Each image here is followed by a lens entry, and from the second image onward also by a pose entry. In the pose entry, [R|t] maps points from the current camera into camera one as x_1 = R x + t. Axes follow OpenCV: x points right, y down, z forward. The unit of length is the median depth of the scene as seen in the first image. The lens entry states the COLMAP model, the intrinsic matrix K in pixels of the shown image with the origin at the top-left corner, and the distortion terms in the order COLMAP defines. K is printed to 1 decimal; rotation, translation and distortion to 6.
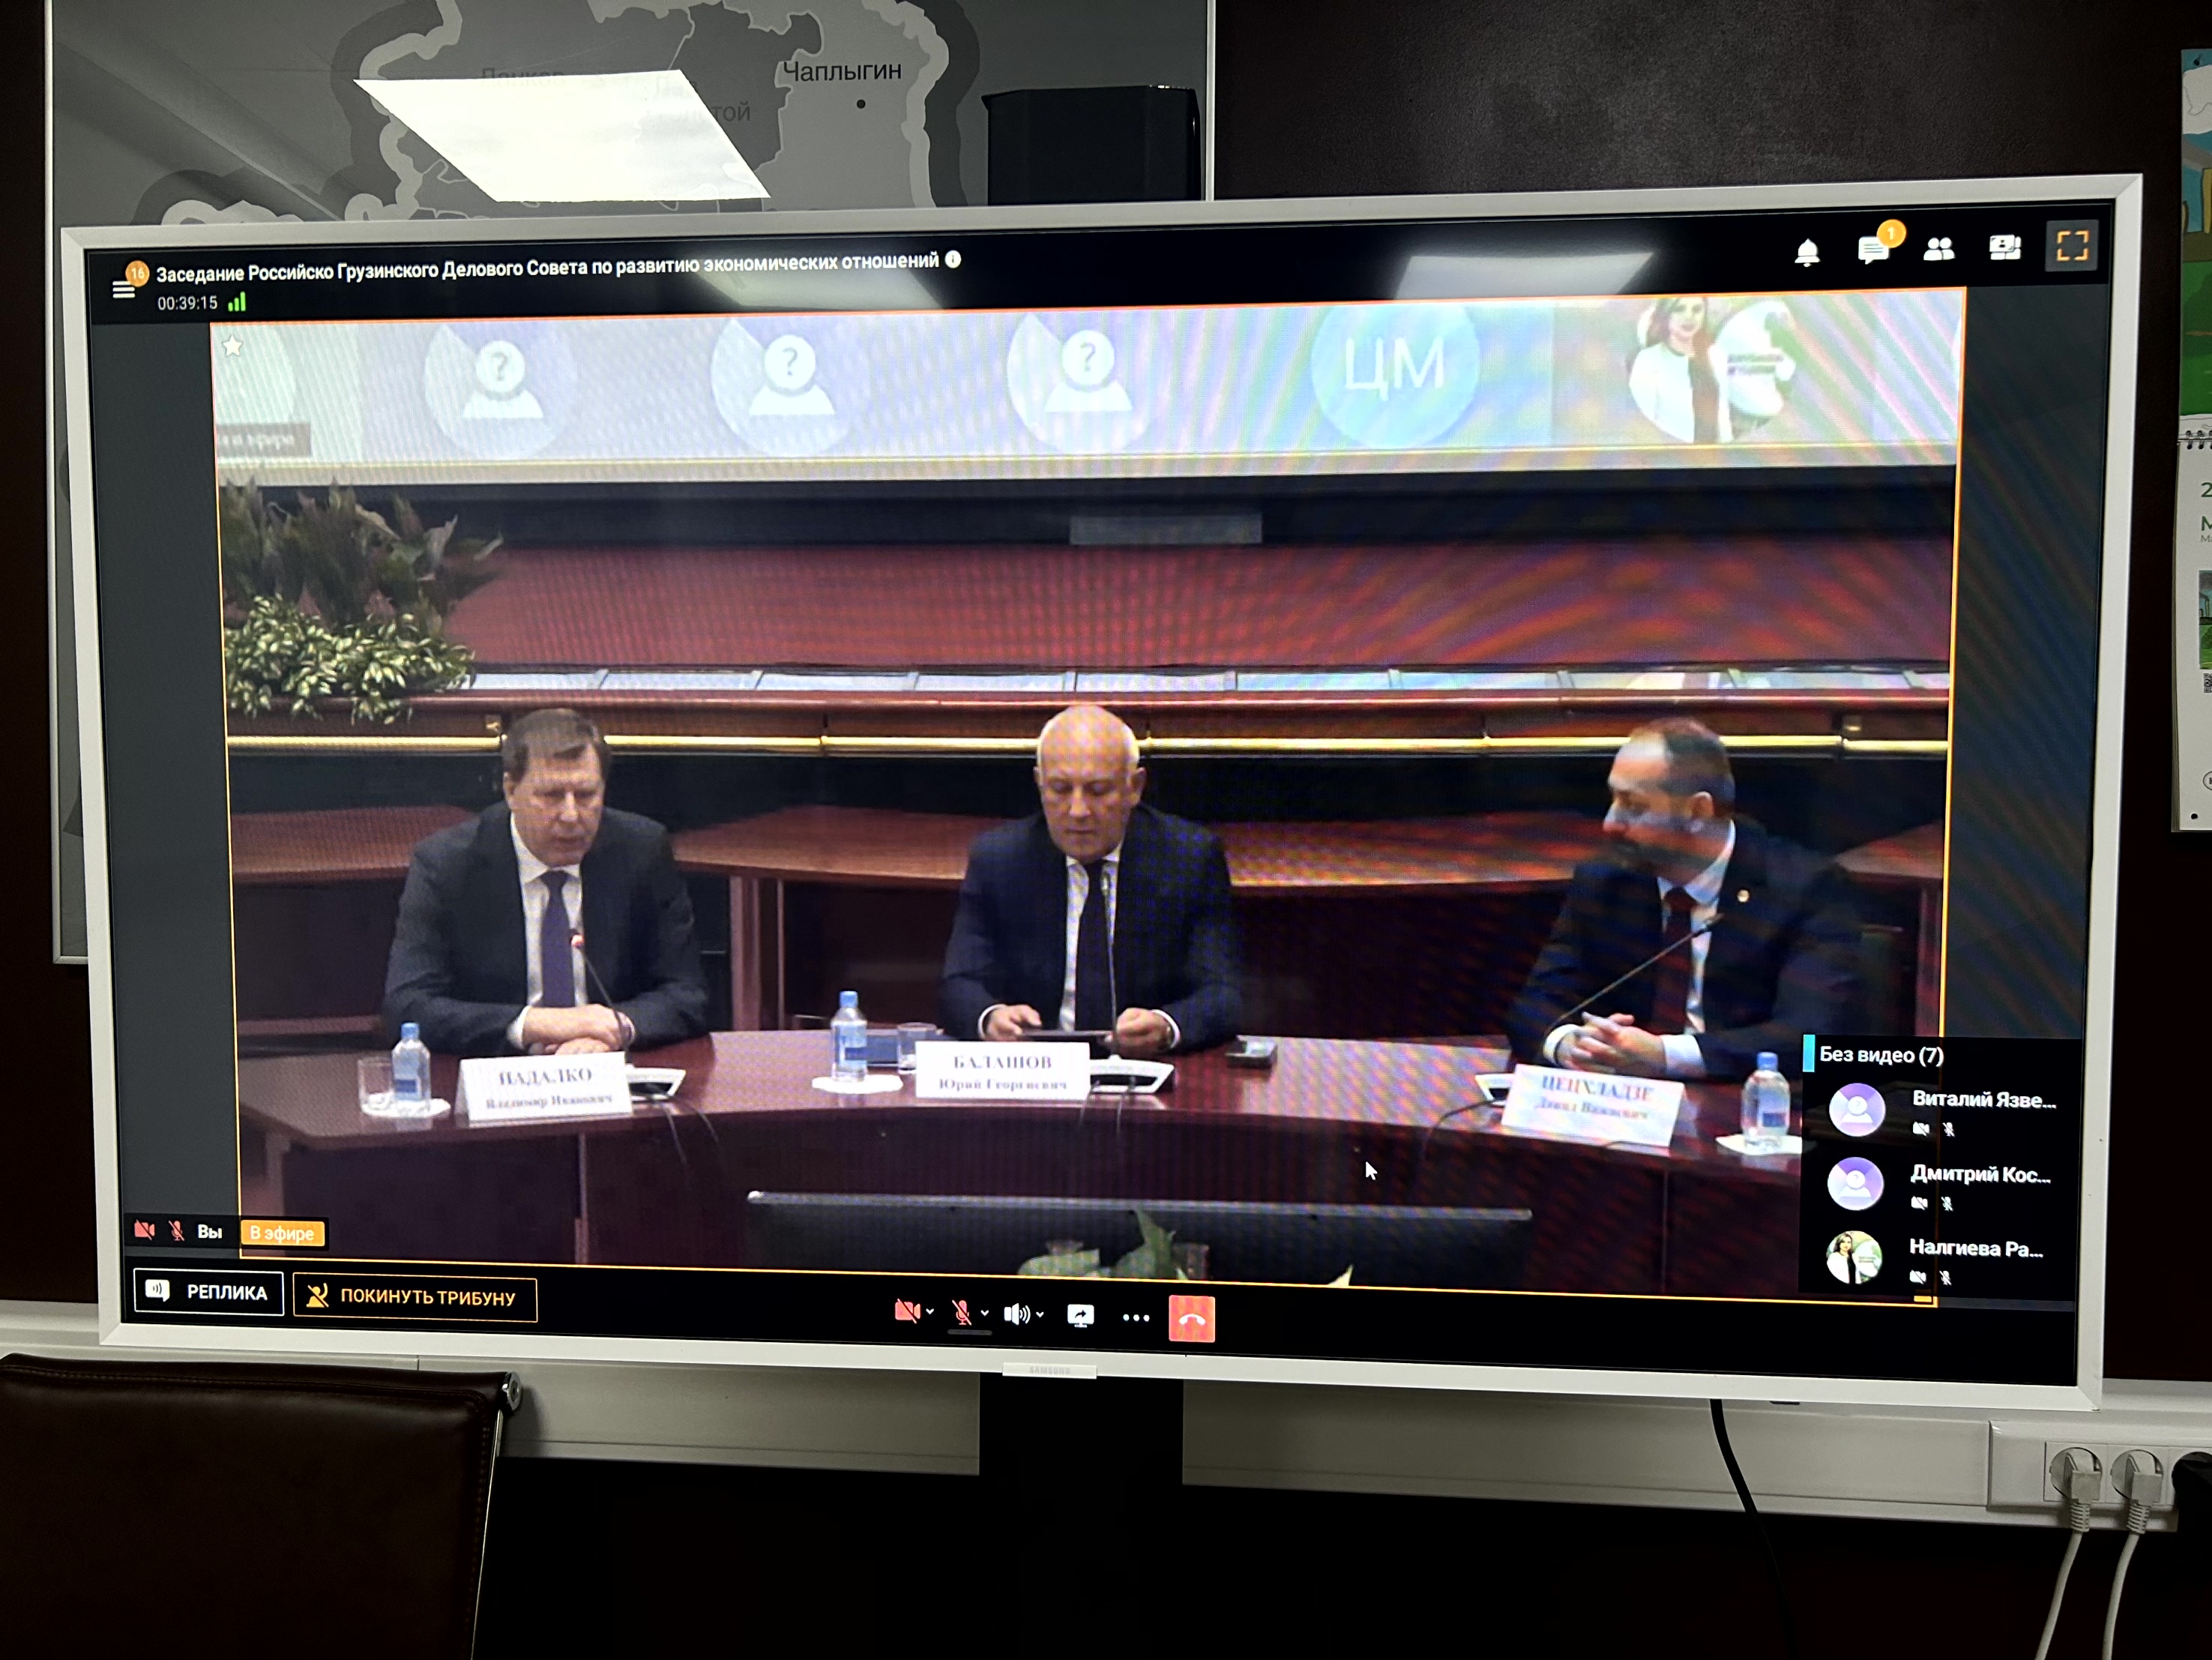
lens RADIAL K [[1694.8, 0, 1104.8], [0, 1694.8, 836.5], [0, 0, 1]] dist [0.053400, -0.057669]
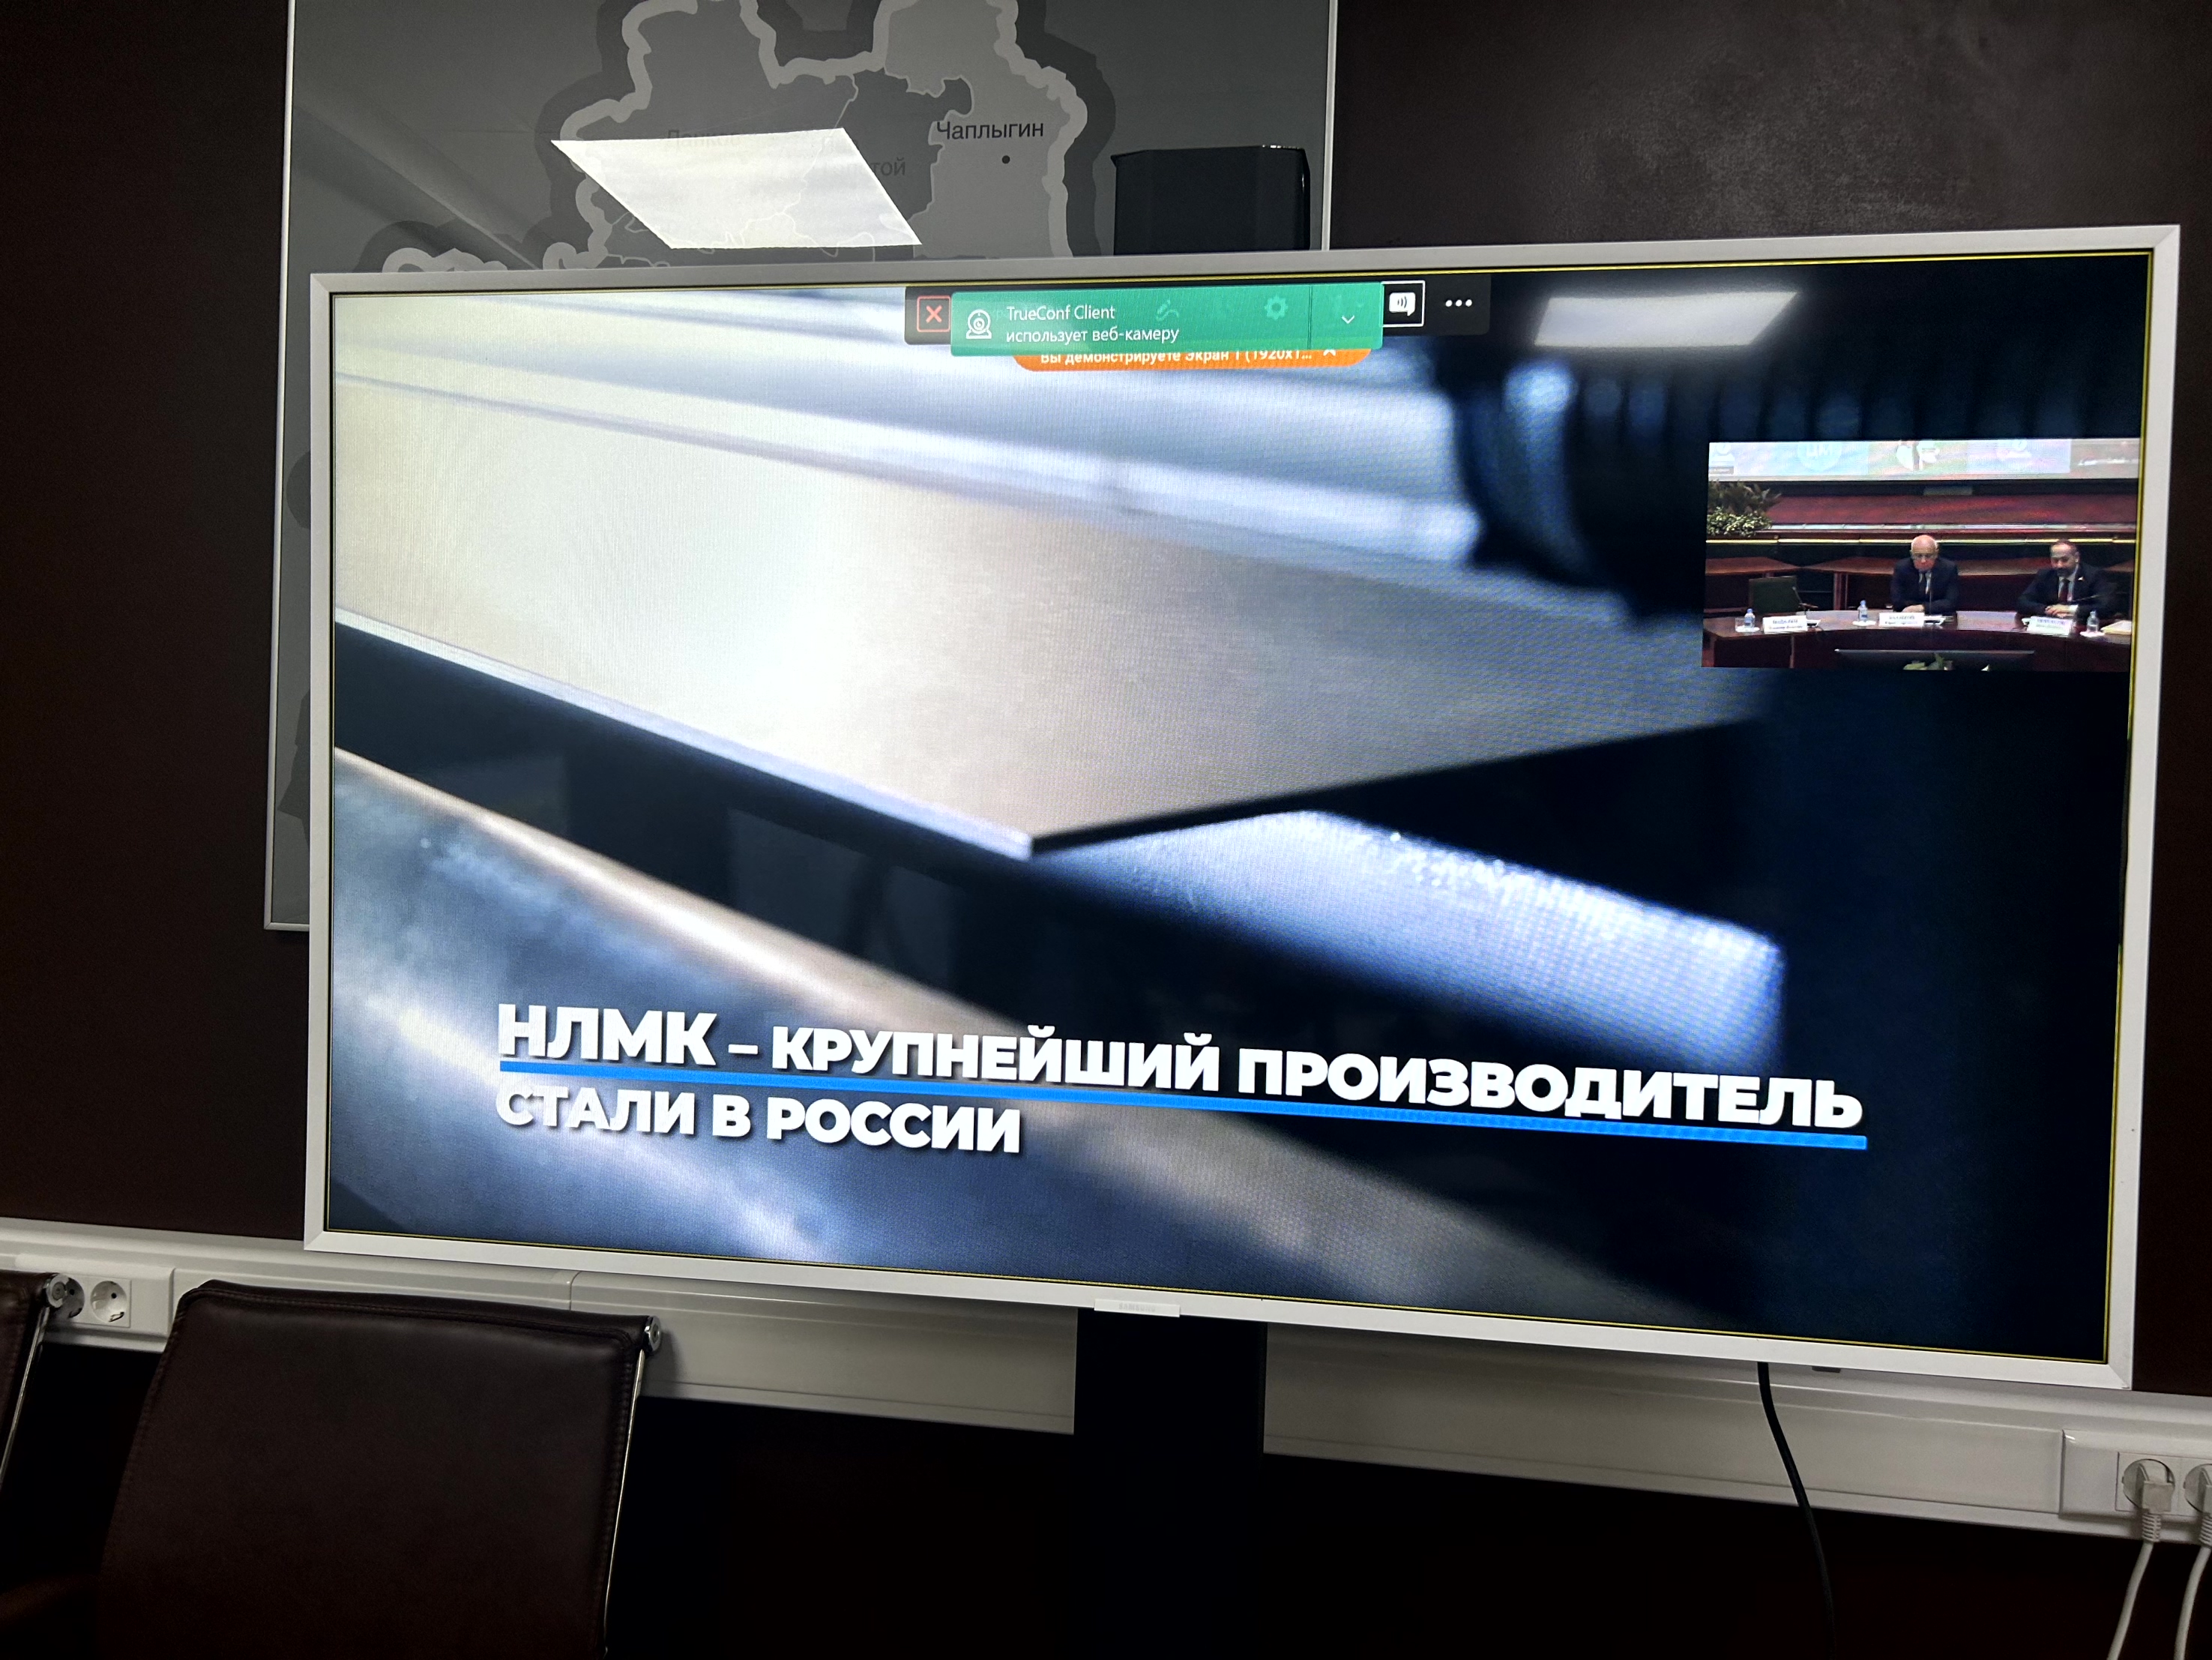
lens RADIAL K [[1739.5, 0, 1106.3], [0, 1739.5, 843.5], [0, 0, 1]] dist [0.052223, -0.057251]
pose [[0.996547, 0.026005, -0.078854, 0.028465], [-0.027875, 0.999353, -0.022709, 0.041942], [0.078213, 0.024828, 0.996627, -0.133910]]
